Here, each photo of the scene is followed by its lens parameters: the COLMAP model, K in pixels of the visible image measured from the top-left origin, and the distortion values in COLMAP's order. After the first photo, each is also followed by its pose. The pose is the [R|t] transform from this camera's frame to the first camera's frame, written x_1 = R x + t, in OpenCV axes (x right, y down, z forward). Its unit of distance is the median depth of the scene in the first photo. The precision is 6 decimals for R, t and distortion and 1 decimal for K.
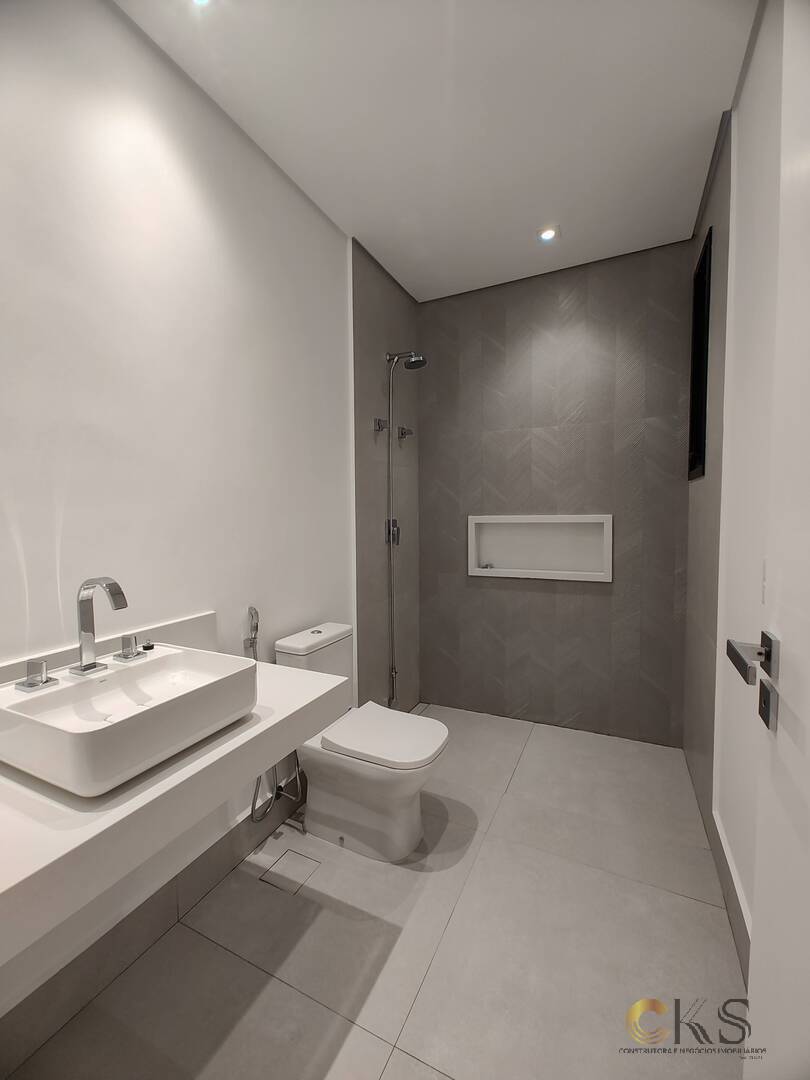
lens RADIAL K [[438.1, 0, 412.9], [0, 438.1, 538.5], [0, 0, 1]] dist [-0.000503, 0.000047]
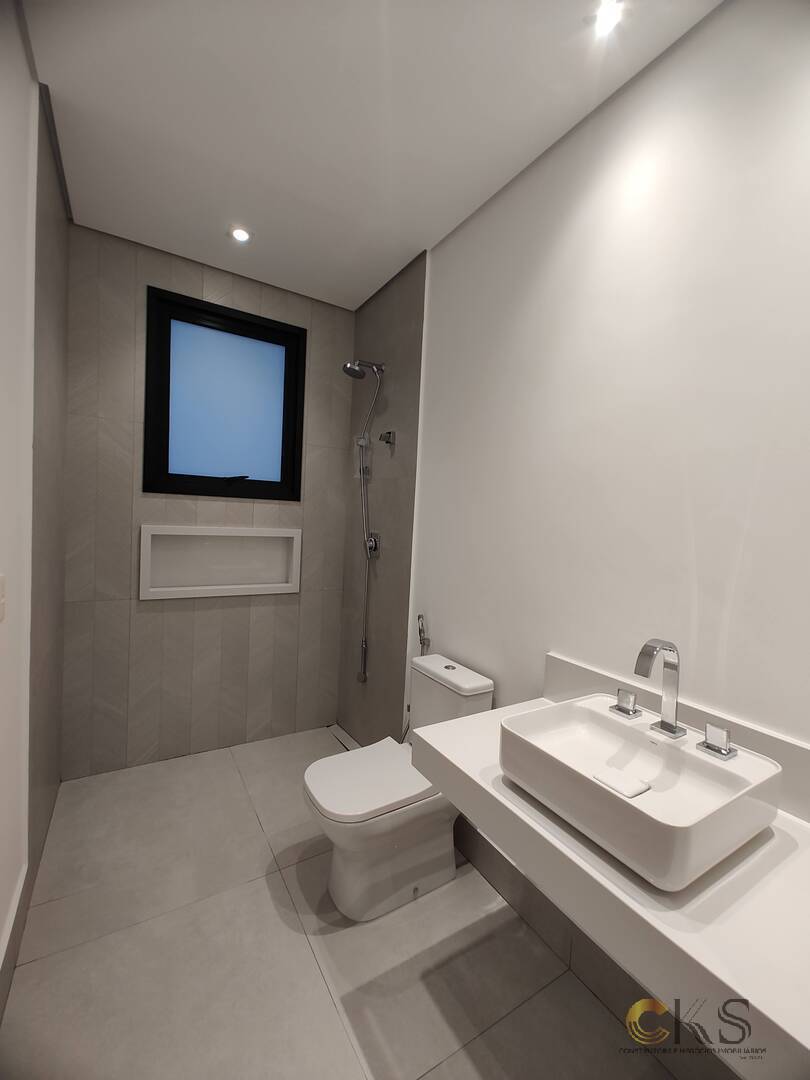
lens RADIAL K [[450.5, 0, 398.5], [0, 450.5, 535.8], [0, 0, 1]] dist [0.000068, 0.000074]
pose [[0.550642, 0.021474, 0.834466, -0.340942], [-0.003610, 0.999721, -0.023344, -0.013163], [-0.834734, 0.009842, 0.550565, 0.184086]]
